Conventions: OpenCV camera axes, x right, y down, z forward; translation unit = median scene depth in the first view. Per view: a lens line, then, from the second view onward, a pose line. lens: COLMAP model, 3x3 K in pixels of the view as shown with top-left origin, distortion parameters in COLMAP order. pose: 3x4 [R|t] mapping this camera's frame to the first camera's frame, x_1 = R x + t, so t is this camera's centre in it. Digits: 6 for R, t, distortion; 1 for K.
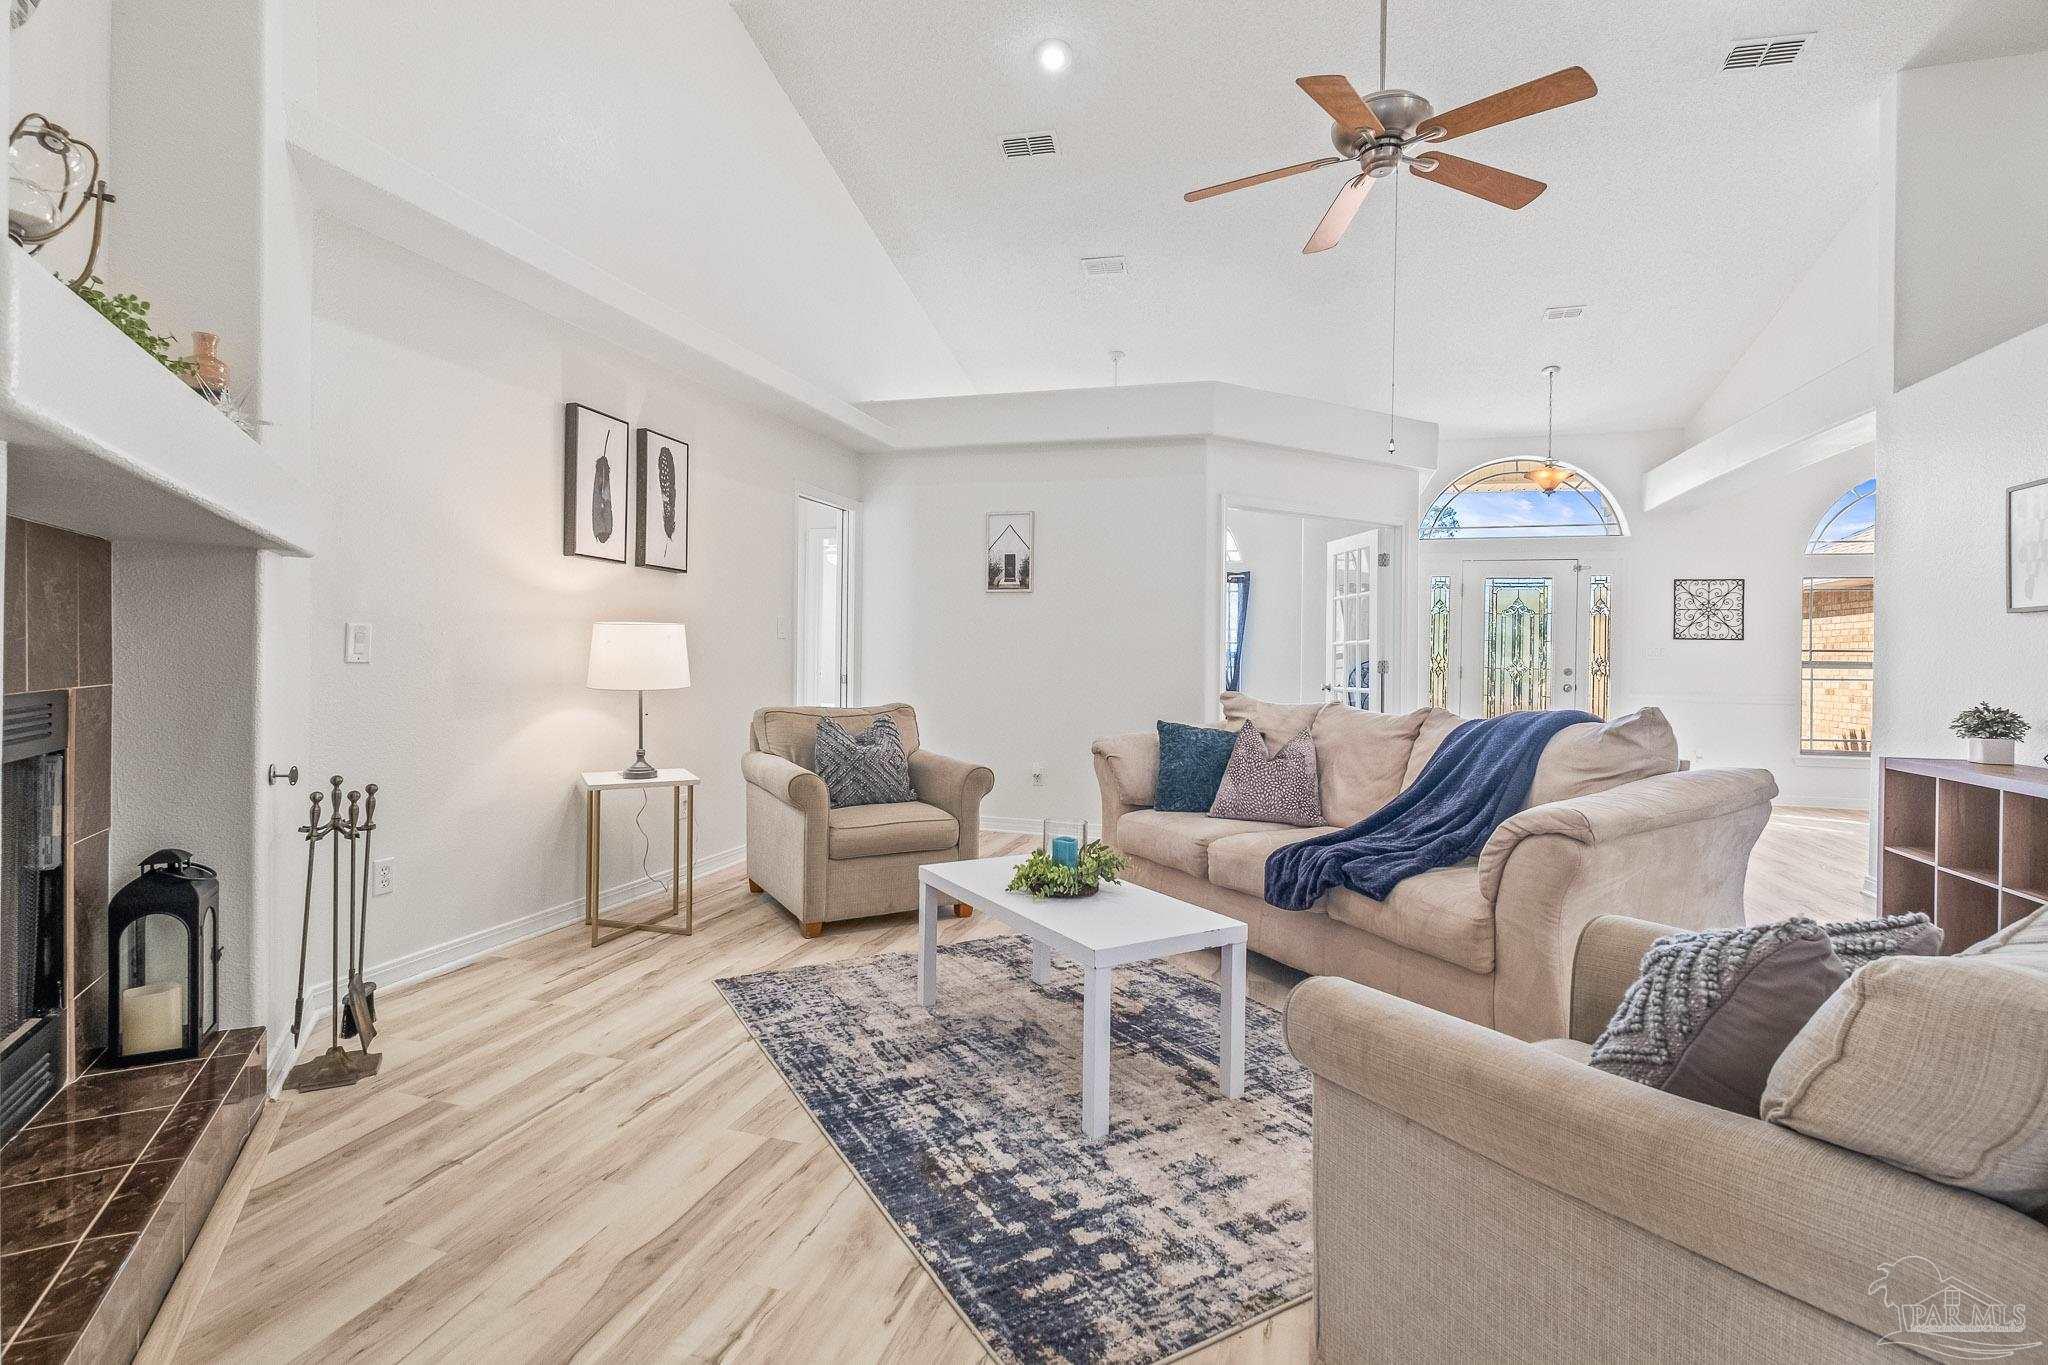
lens RADIAL K [[957.3, 0, 1019.2], [0, 957.3, 653.1], [0, 0, 1]] dist [0.001931, -0.000554]
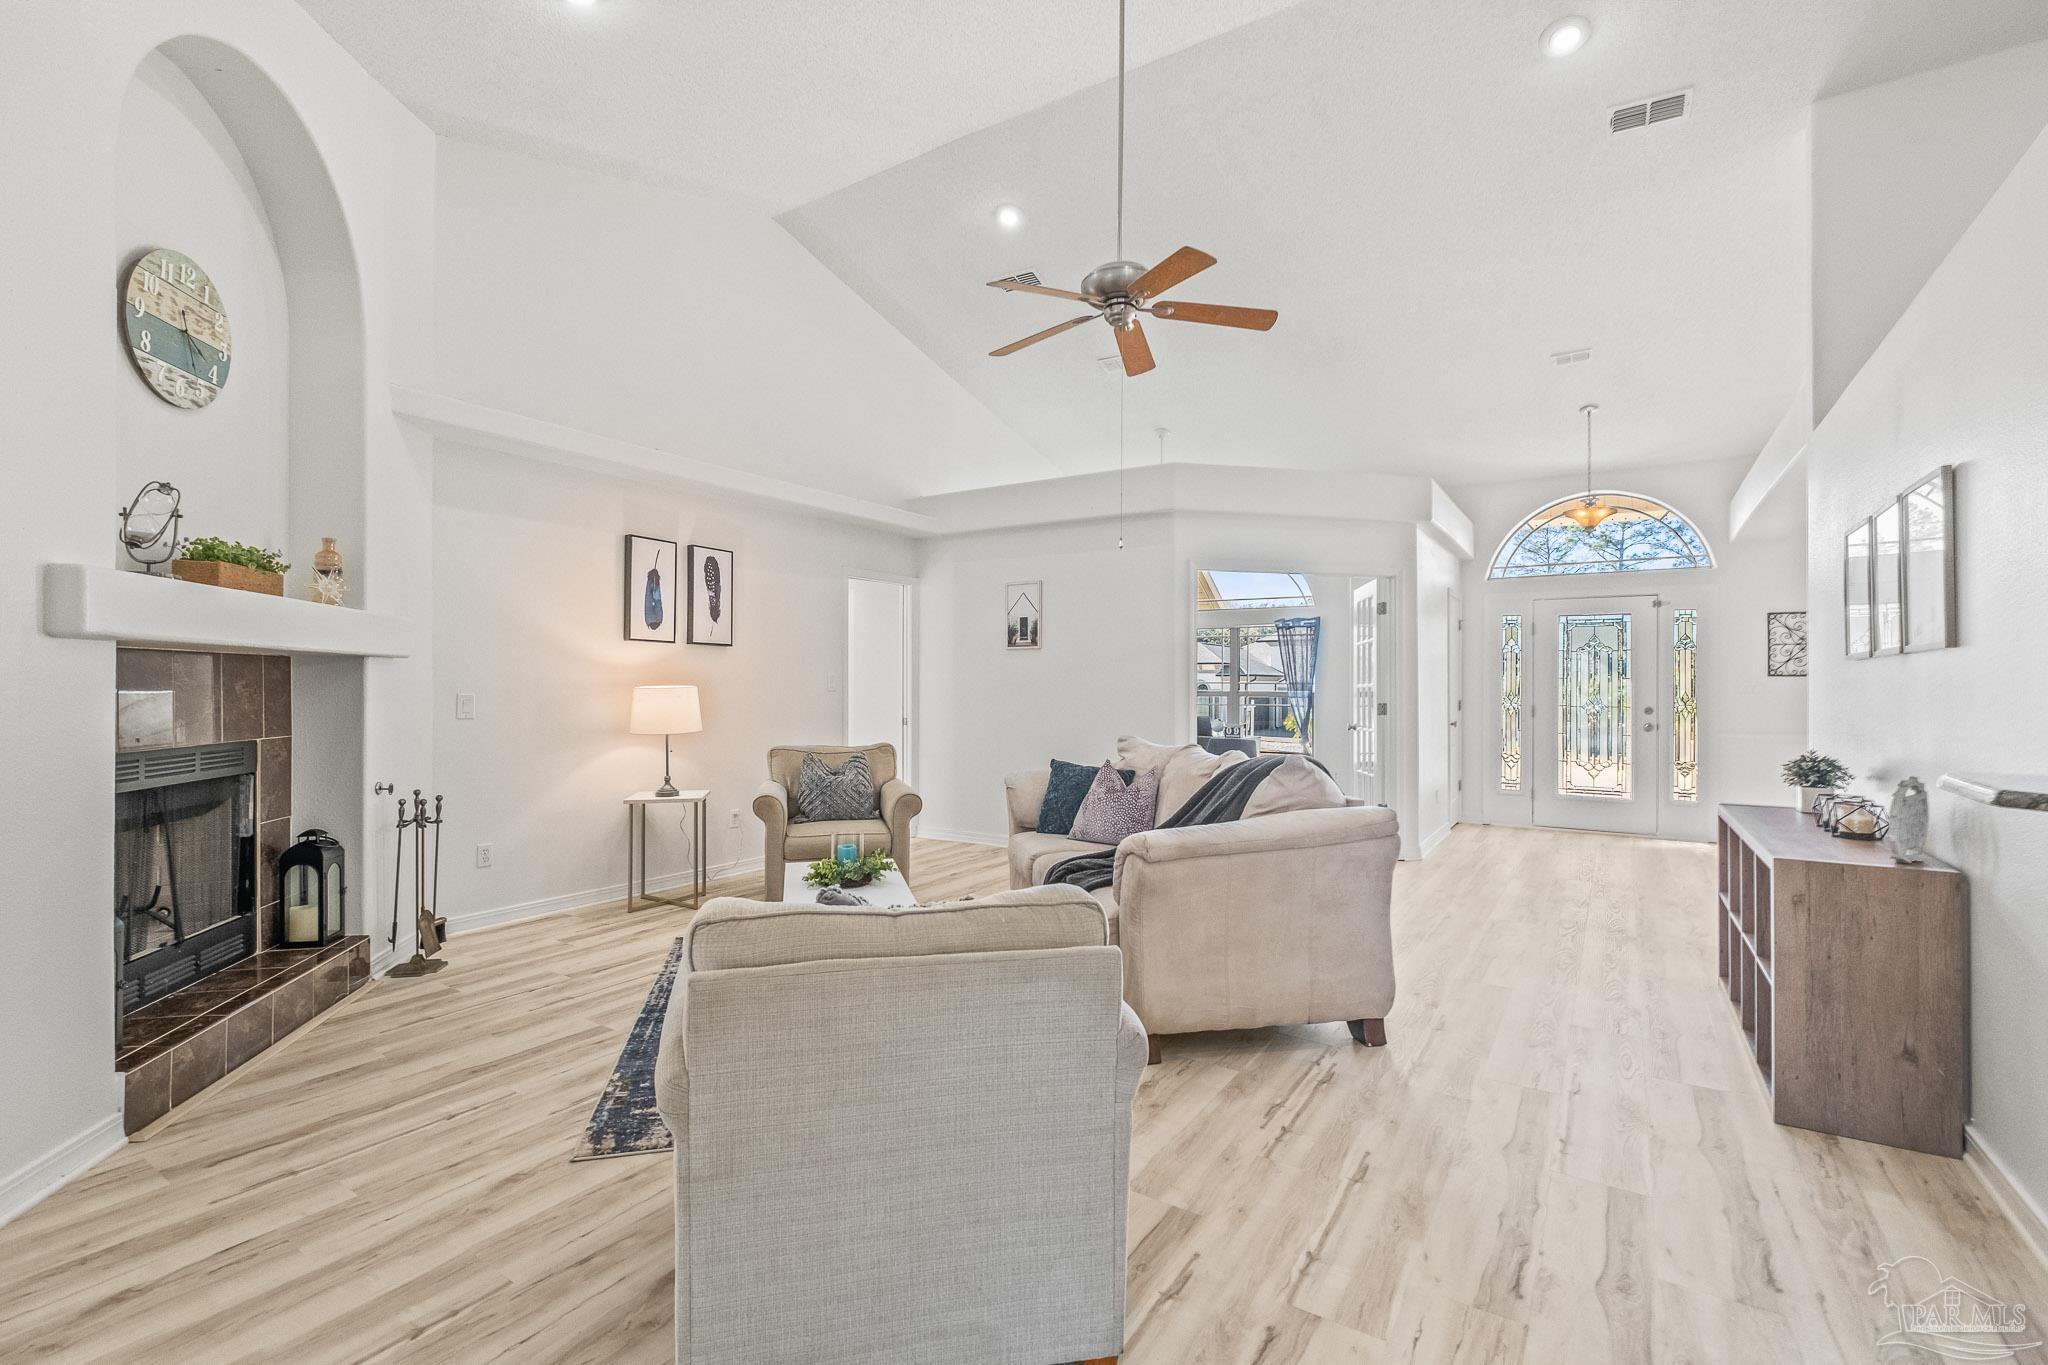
lens RADIAL K [[908.3, 0, 1021.2], [0, 908.3, 676.9], [0, 0, 1]] dist [0.009115, -0.006530]
pose [[0.958595, -0.014854, -0.284386, 0.464319], [0.011785, 0.999852, -0.012501, -0.021817], [0.284530, 0.008632, 0.958628, -0.134959]]
